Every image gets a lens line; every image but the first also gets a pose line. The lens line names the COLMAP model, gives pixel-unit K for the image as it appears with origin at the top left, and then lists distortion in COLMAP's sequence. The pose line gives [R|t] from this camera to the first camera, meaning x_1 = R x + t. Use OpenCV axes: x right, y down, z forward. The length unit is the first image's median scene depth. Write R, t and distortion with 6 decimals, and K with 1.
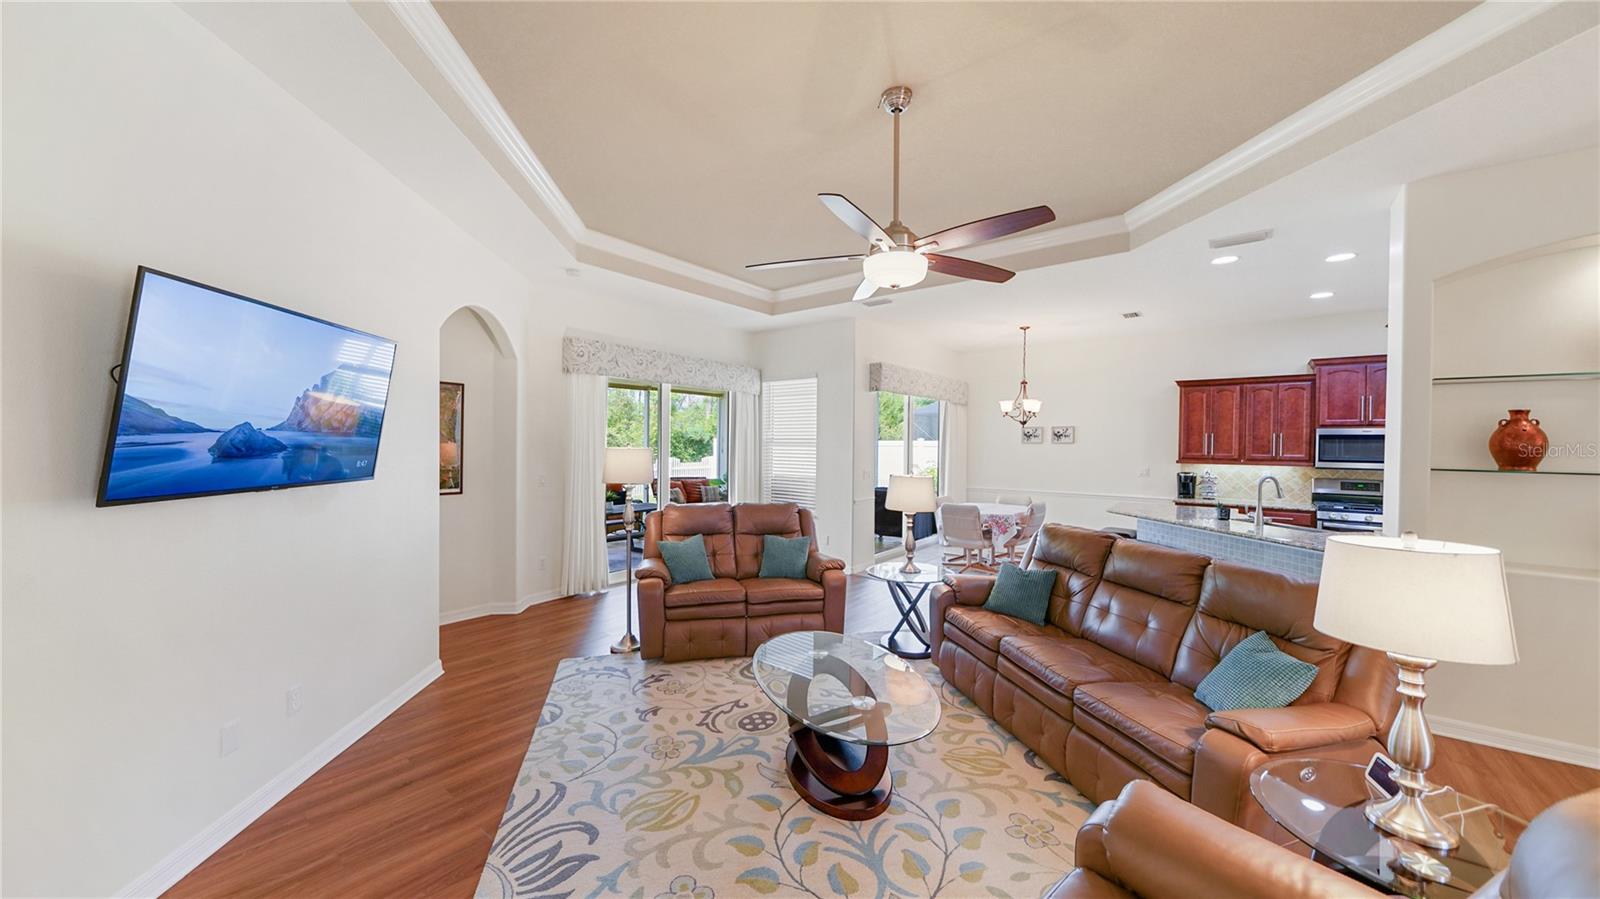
lens RADIAL K [[553.5, 0, 794.3], [0, 553.5, 451.0], [0, 0, 1]] dist [-0.003170, -0.000112]
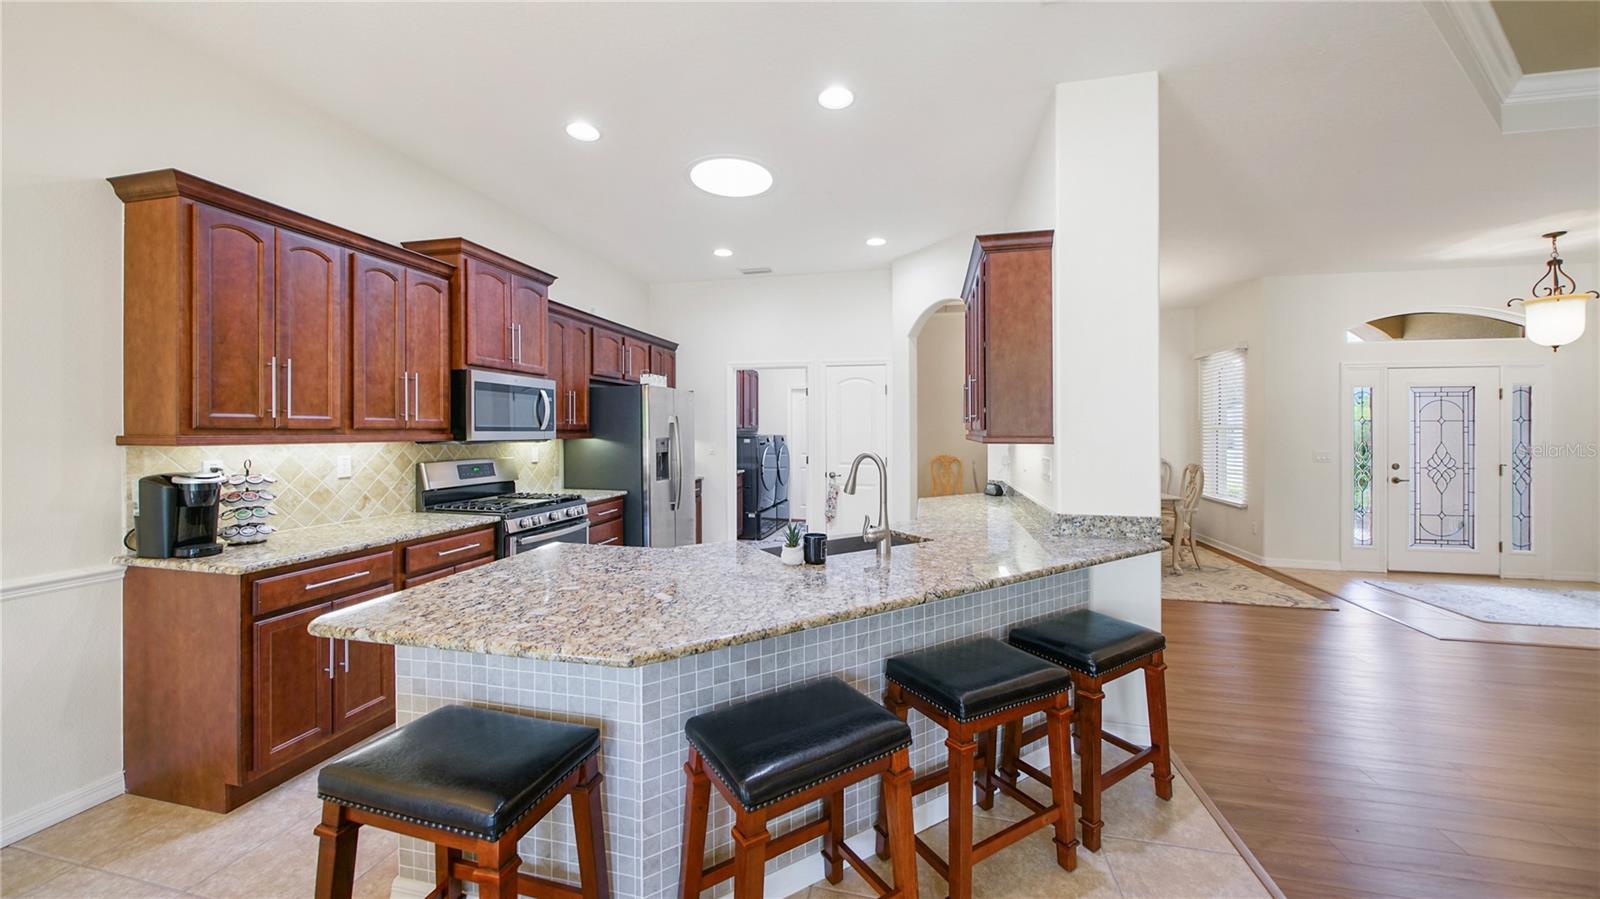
lens RADIAL K [[563.6, 0, 800.4], [0, 563.6, 428.6], [0, 0, 1]] dist [-0.001767, -0.000312]
pose [[-0.440792, -0.008199, 0.897572, 0.371554], [0.004850, 0.999922, 0.011515, 0.015071], [-0.897596, 0.009429, -0.440718, 1.146294]]
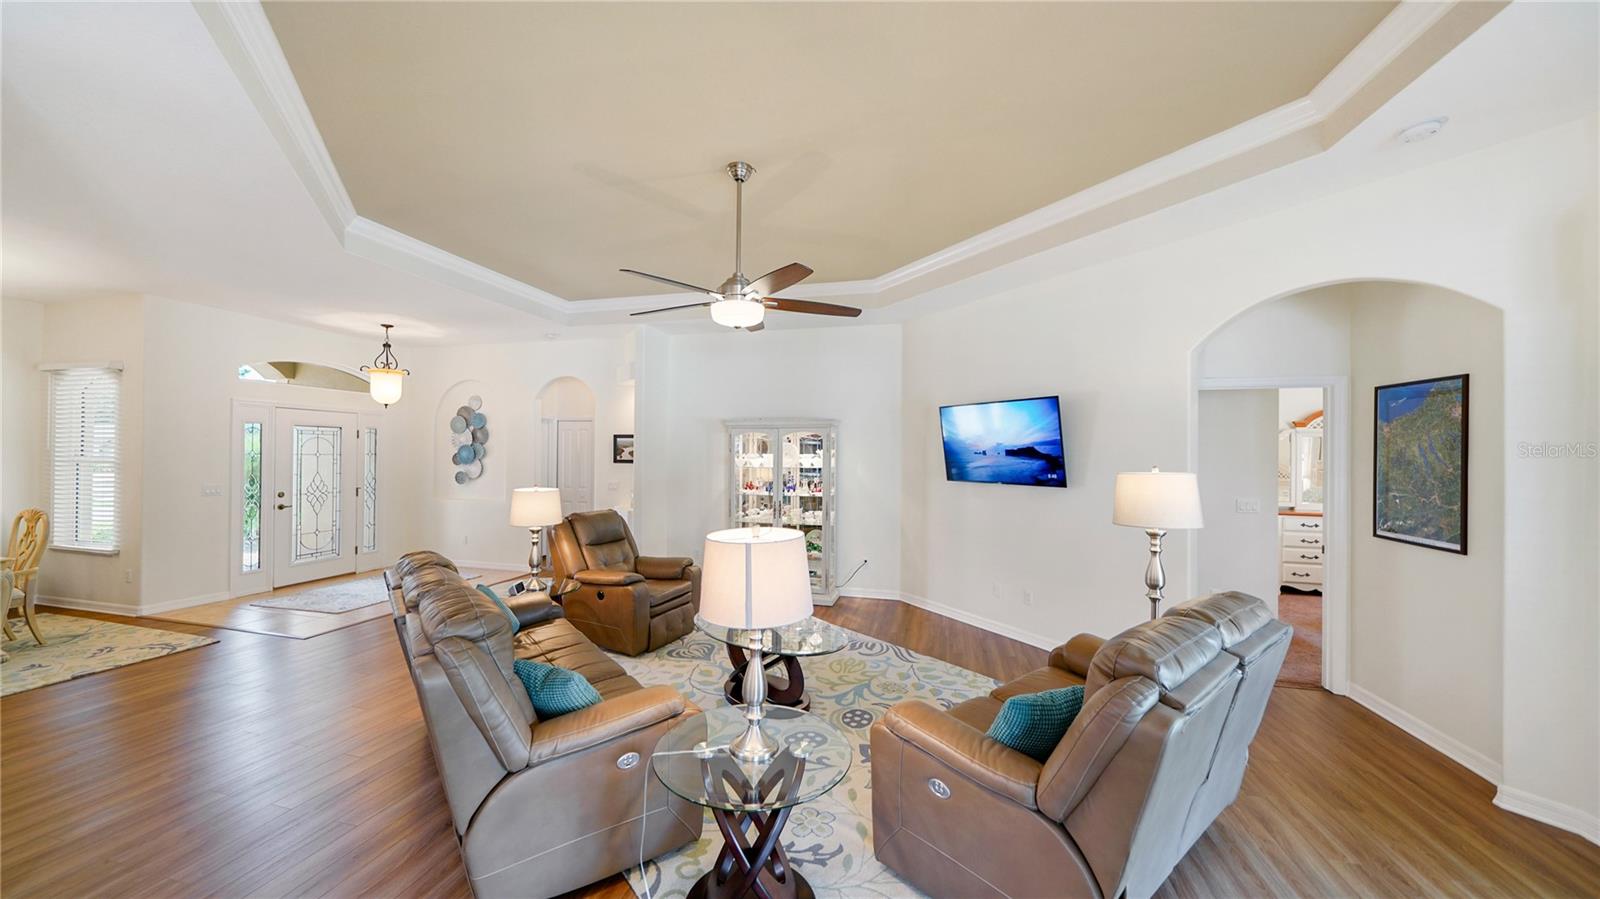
lens RADIAL K [[556.5, 0, 794.8], [0, 556.5, 451.3], [0, 0, 1]] dist [0.000266, -0.002243]
pose [[-0.912128, -0.021687, -0.409332, 0.311680], [-0.024113, 0.999709, 0.000765, -0.018373], [0.409197, 0.010568, -0.912385, 1.203616]]
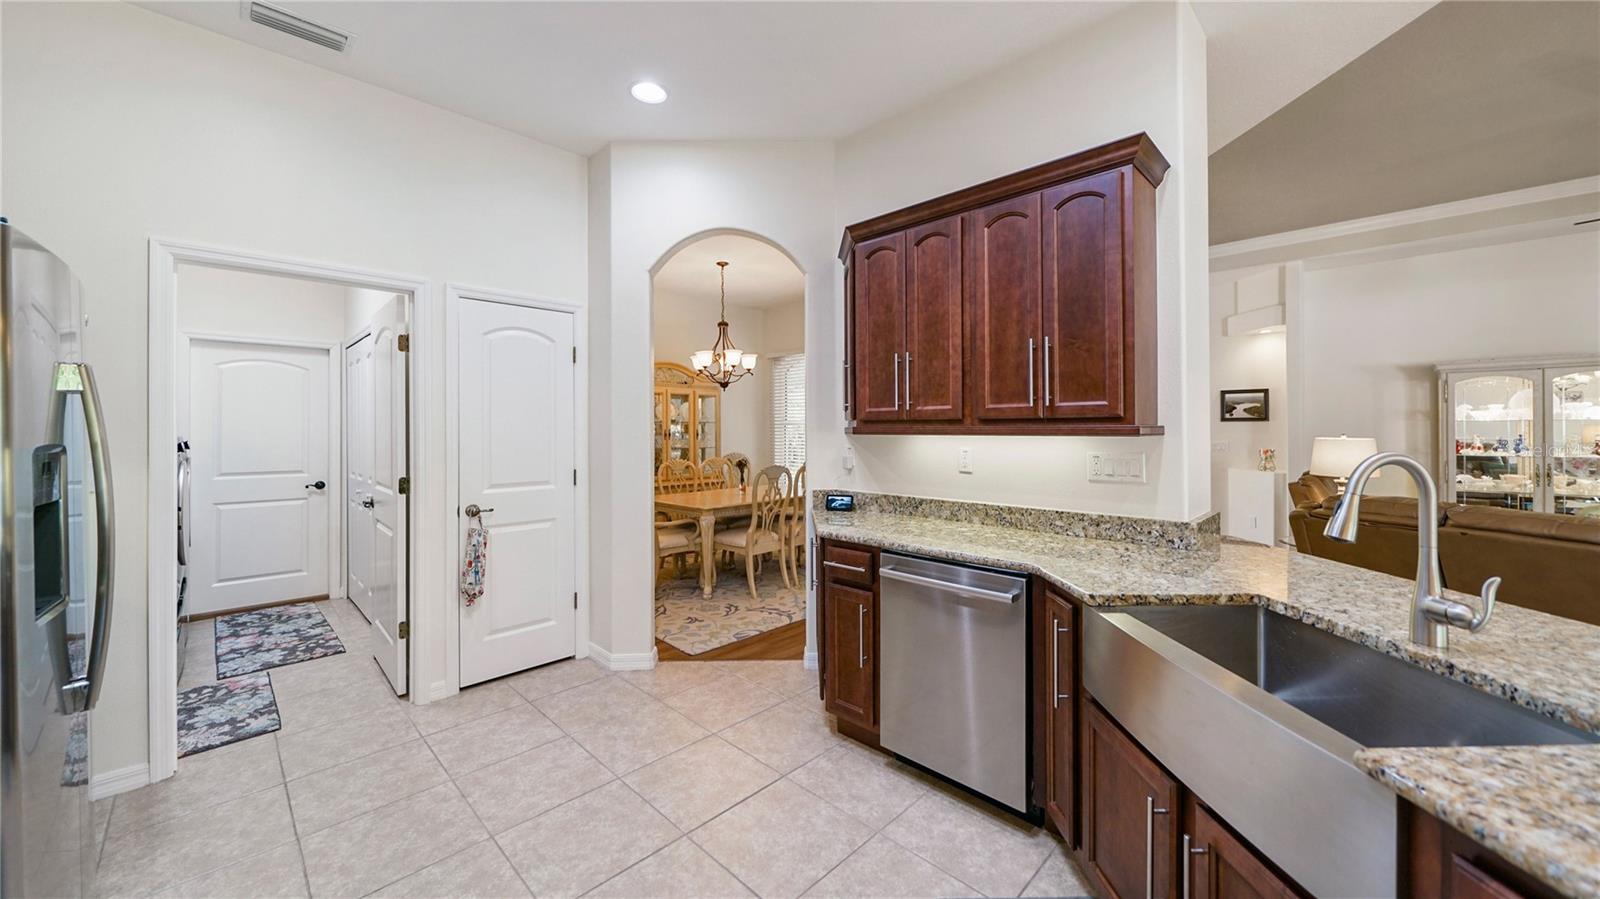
lens RADIAL K [[582.3, 0, 806.8], [0, 582.3, 426.5], [0, 0, 1]] dist [-0.001734, -0.000173]
pose [[-0.995541, -0.006452, 0.094110, 0.983552], [-0.005595, 0.999940, 0.009369, 0.027688], [-0.094165, 0.008800, -0.995518, 1.155593]]
